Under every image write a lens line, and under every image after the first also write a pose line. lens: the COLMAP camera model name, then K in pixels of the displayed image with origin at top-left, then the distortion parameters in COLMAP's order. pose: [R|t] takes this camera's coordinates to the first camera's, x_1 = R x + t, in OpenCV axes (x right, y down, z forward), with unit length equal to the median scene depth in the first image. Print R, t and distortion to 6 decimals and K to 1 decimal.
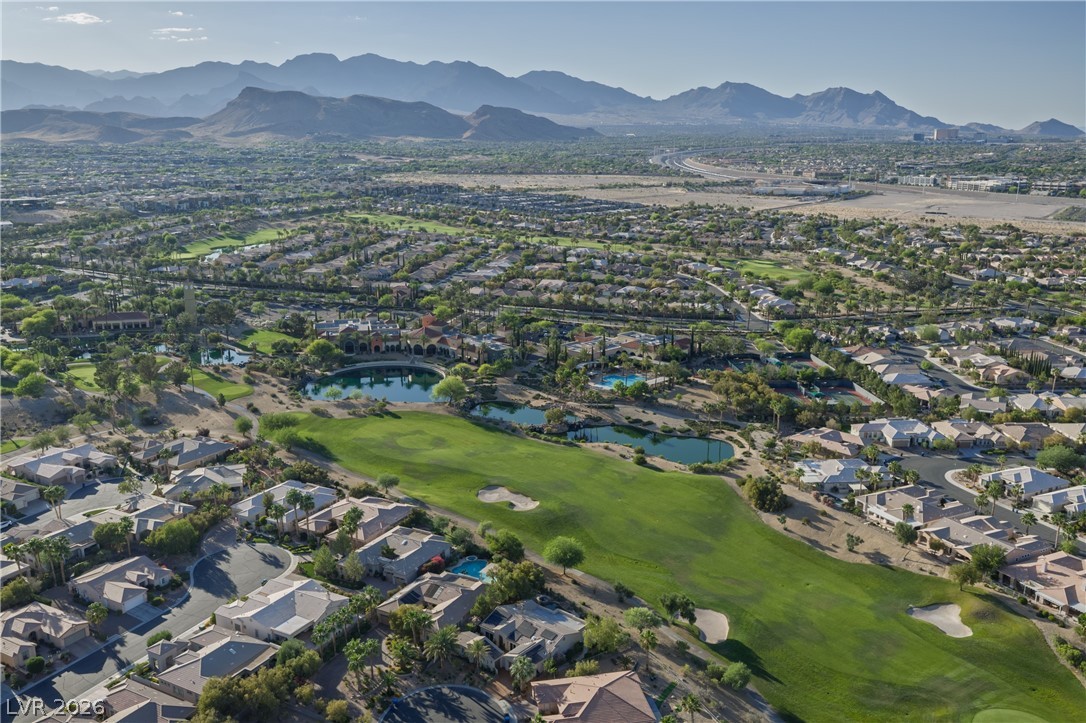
lens RADIAL K [[896.5, 0, 543.0], [0, 896.5, 361.5], [0, 0, 1]] dist [0.018298, -0.024833]
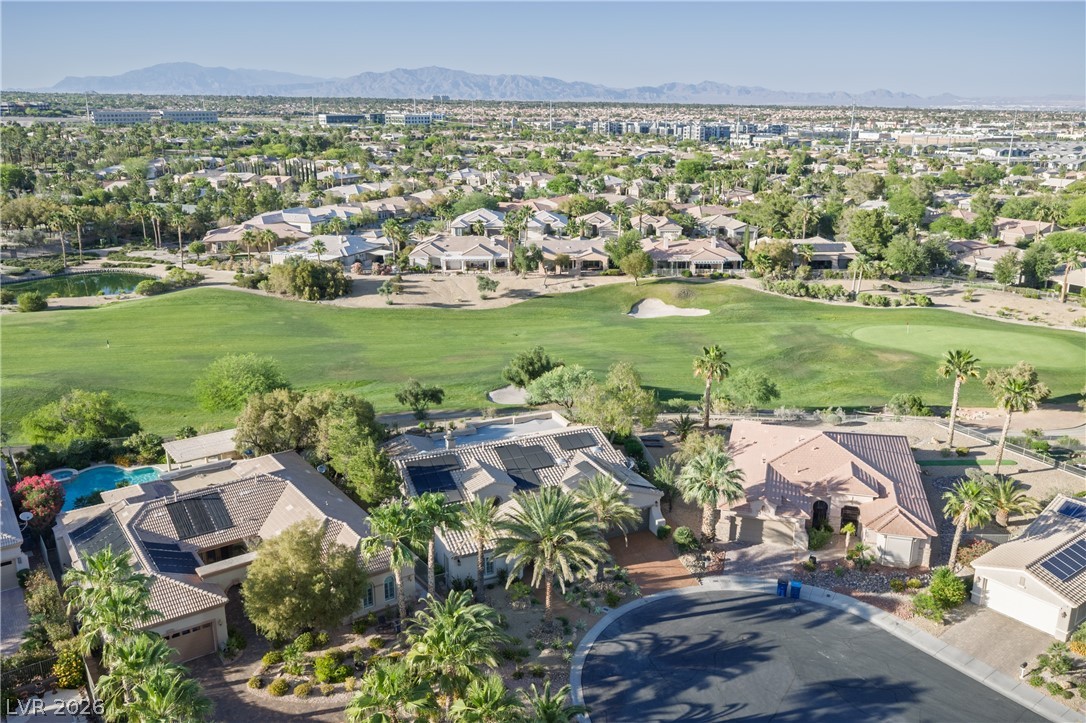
lens RADIAL K [[896.5, 0, 543.0], [0, 896.5, 361.5], [0, 0, 1]] dist [0.018298, -0.024833]
pose [[0.439126, -0.248499, 0.863375, -0.239928], [0.217999, 0.961739, 0.165932, 0.130579], [-0.871576, 0.115350, 0.476498, 0.542542]]
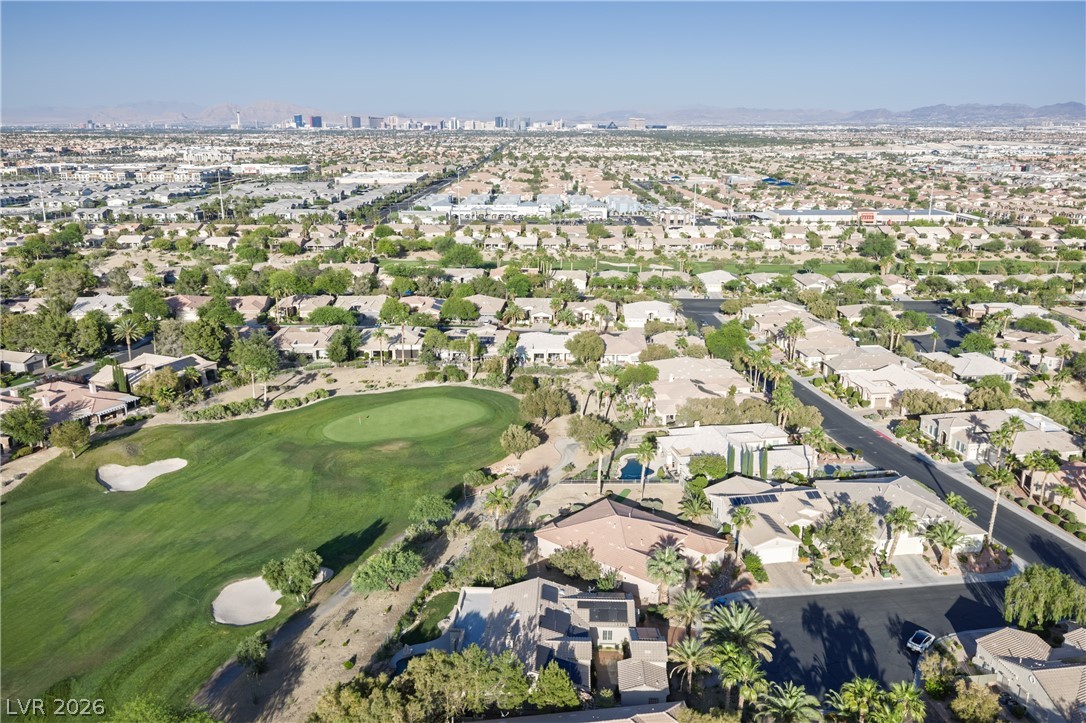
lens RADIAL K [[896.5, 0, 543.0], [0, 896.5, 361.5], [0, 0, 1]] dist [0.018298, -0.024833]
pose [[-0.611403, -0.206907, 0.763790, -0.260398], [0.192921, 0.897113, 0.397454, -0.032364], [-0.767443, 0.390356, -0.508581, 0.827434]]
